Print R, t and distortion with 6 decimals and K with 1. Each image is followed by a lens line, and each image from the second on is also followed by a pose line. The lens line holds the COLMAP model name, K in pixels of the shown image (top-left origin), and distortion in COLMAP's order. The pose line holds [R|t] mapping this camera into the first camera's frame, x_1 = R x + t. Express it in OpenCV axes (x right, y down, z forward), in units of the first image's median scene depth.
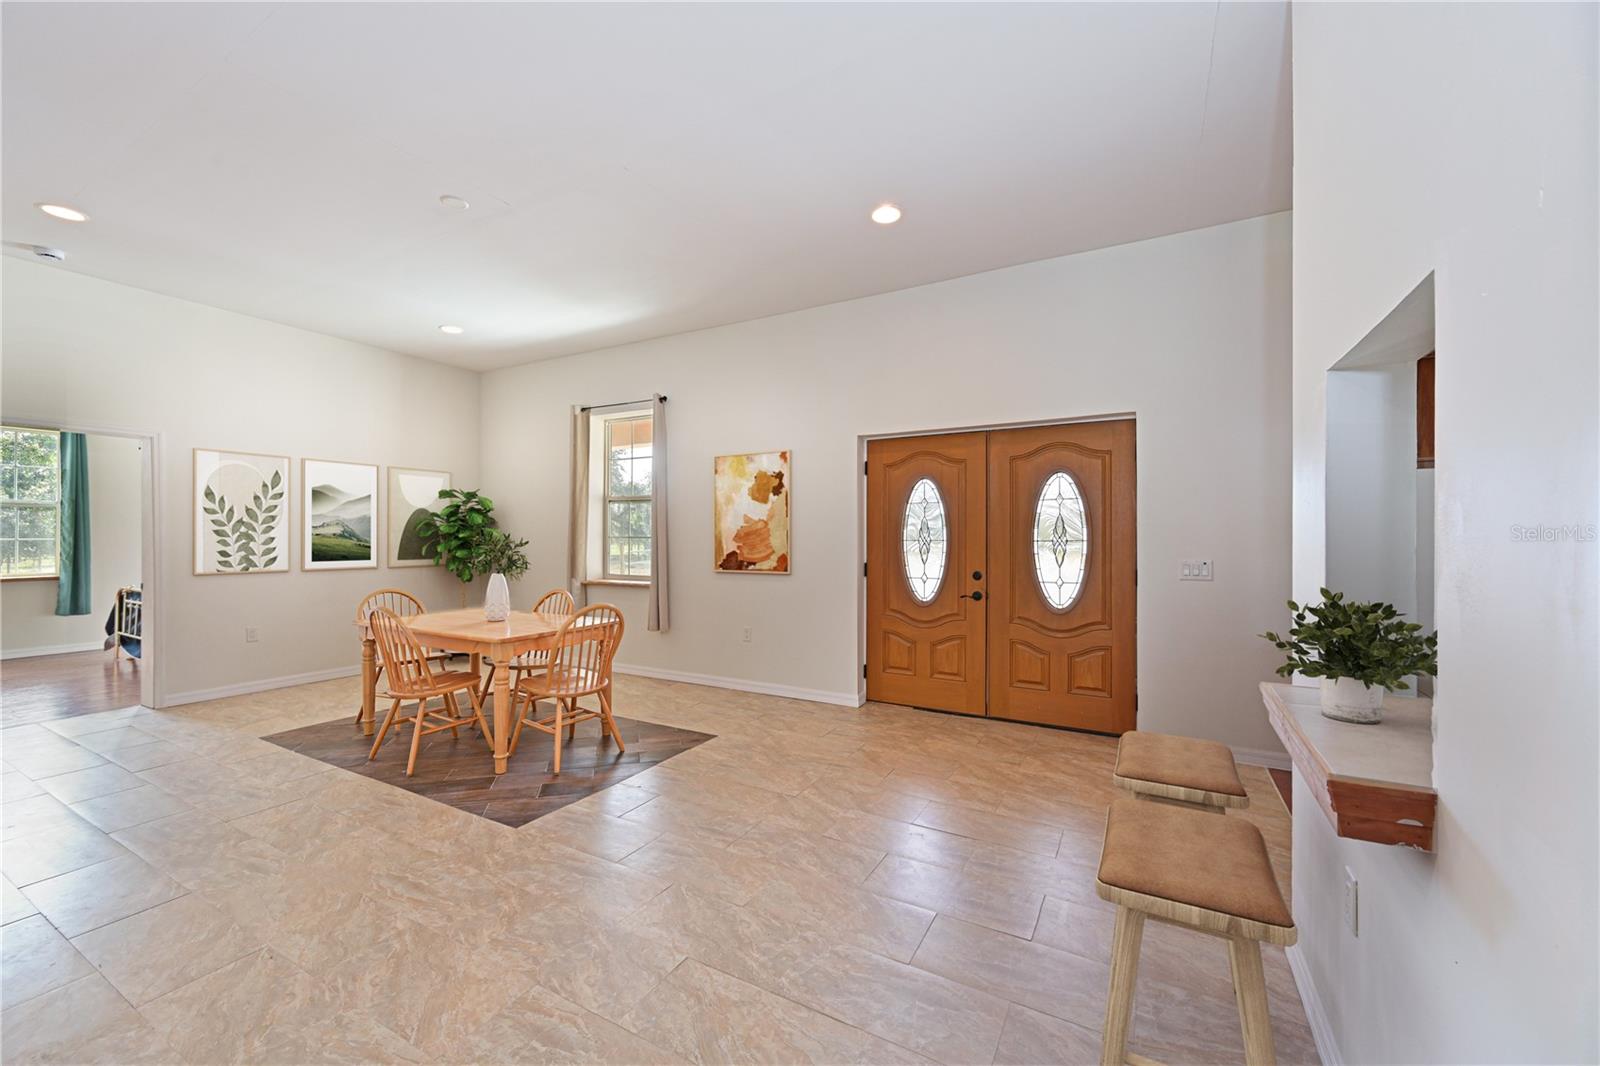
lens RADIAL K [[636.2, 0, 792.6], [0, 636.2, 532.3], [0, 0, 1]] dist [-0.000612, -0.000006]
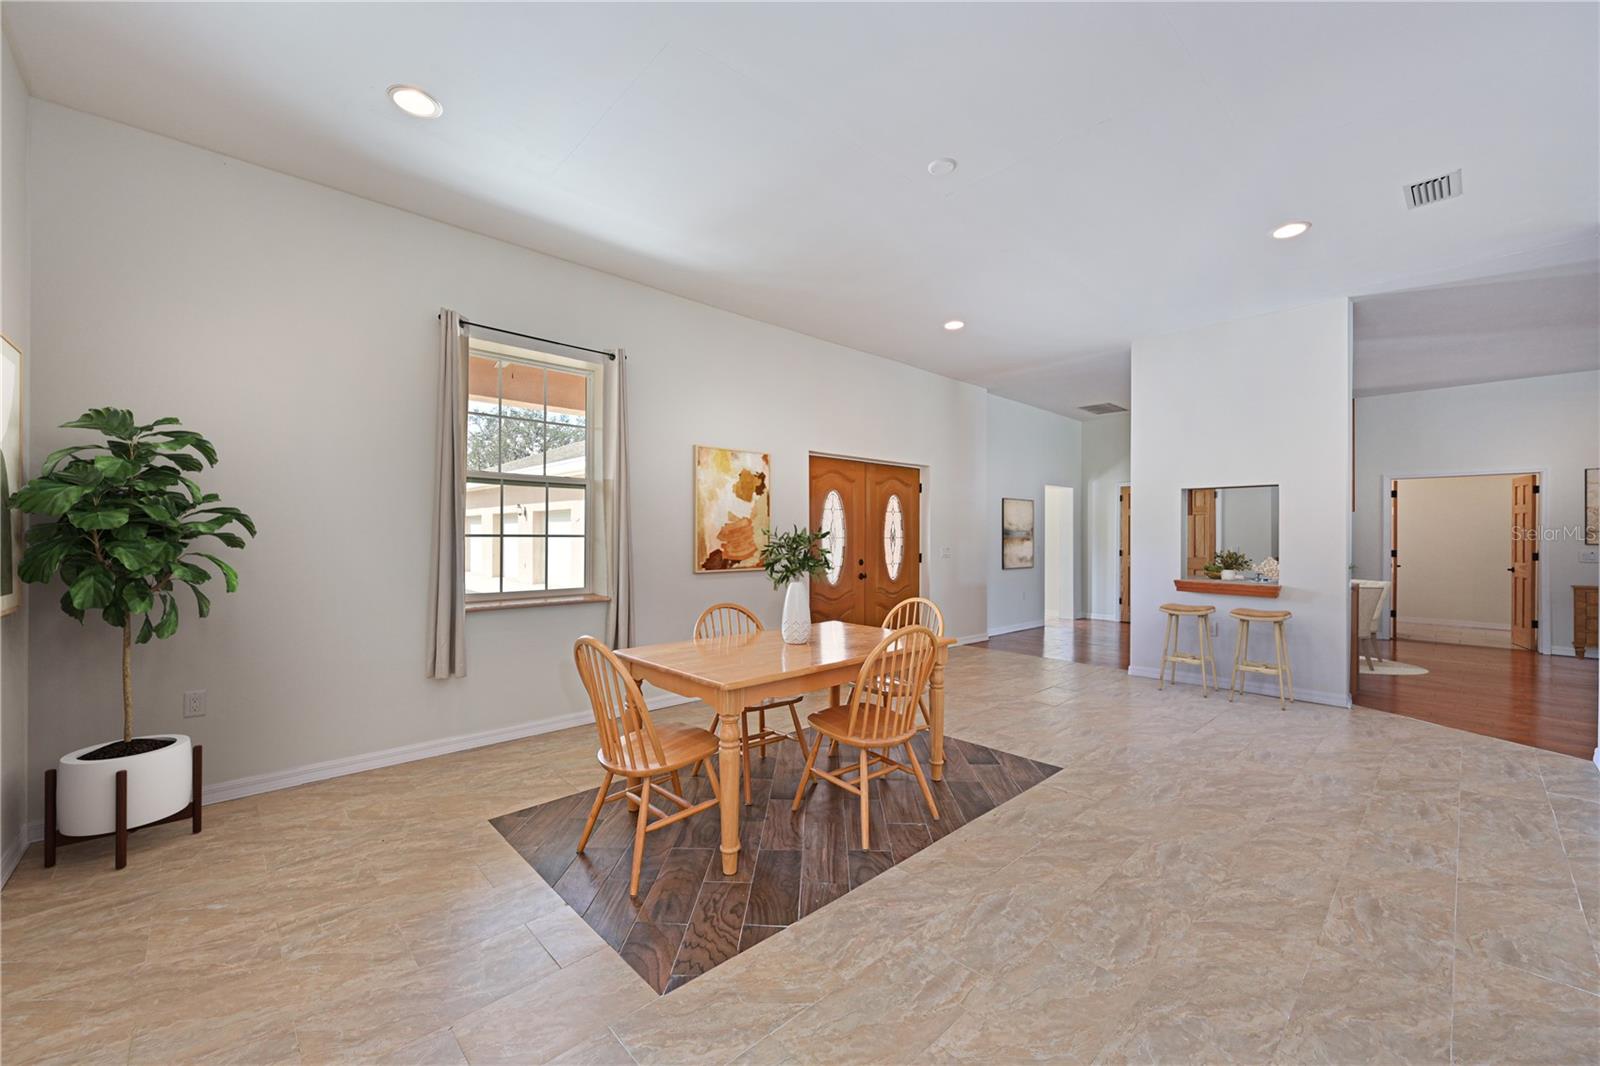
lens RADIAL K [[636.2, 0, 791.5], [0, 636.2, 535.7], [0, 0, 1]] dist [-0.000612, -0.000006]
pose [[0.293121, -0.004071, 0.956067, -0.999962], [-0.014987, 0.999848, 0.008853, -0.001203], [-0.955958, -0.016924, 0.293016, 0.639531]]
